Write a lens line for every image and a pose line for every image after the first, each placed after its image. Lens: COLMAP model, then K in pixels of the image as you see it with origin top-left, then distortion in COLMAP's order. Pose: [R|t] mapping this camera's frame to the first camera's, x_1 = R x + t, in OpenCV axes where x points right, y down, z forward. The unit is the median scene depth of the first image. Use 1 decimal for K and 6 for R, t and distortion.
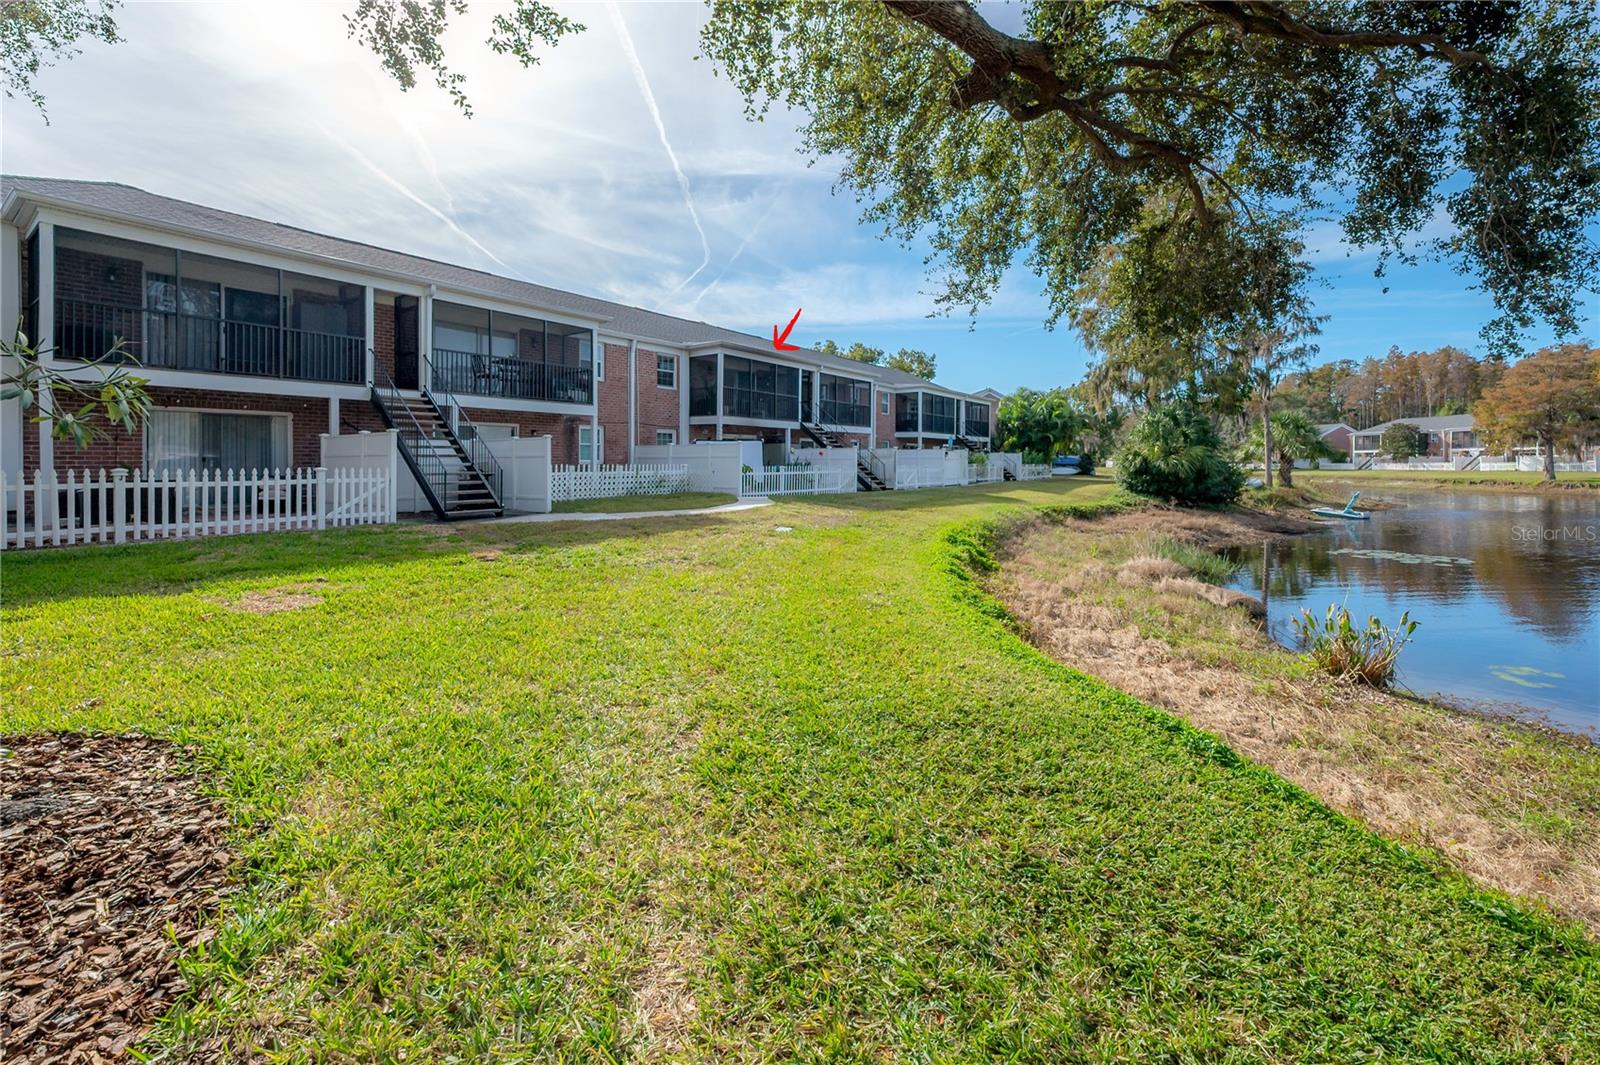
lens RADIAL K [[646.2, 0, 799.0], [0, 646.2, 538.1], [0, 0, 1]] dist [-0.000518, -0.000056]
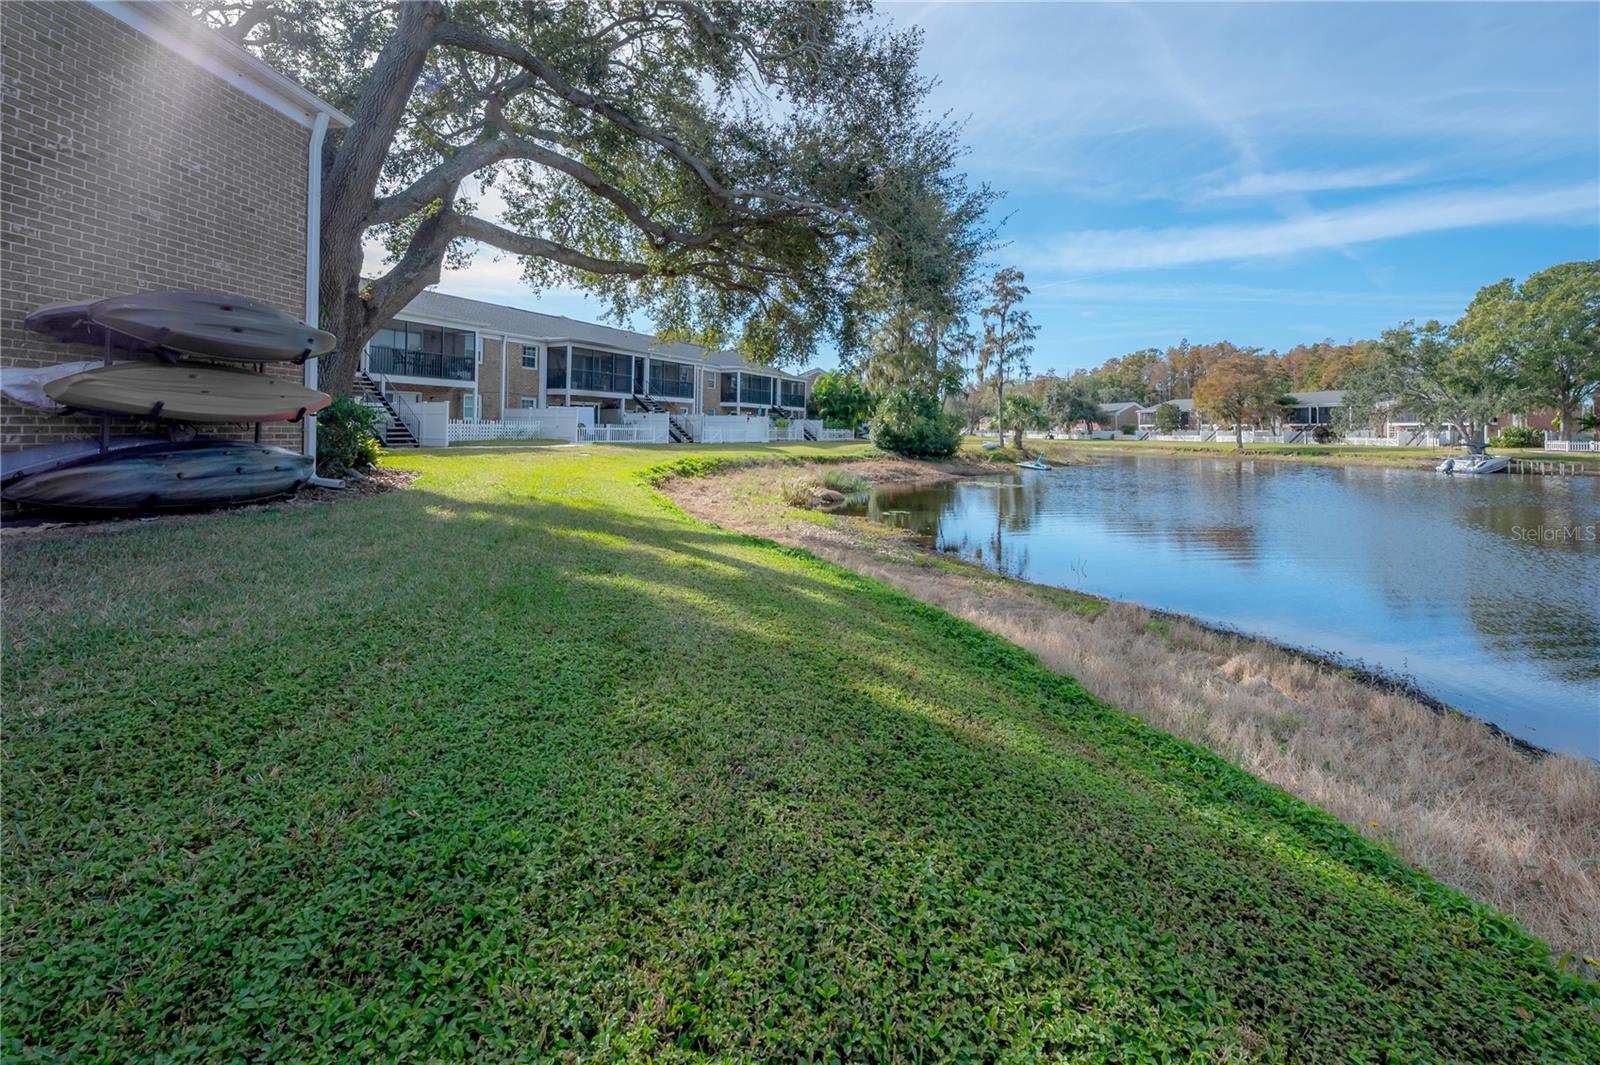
lens RADIAL K [[644.6, 0, 800.4], [0, 644.6, 476.5], [0, 0, 1]] dist [-0.000862, -0.000029]
pose [[0.985750, 0.003583, 0.168181, 0.140303], [0.003716, 0.999065, -0.043070, 0.066273], [-0.168178, 0.043082, 0.984815, -0.471436]]
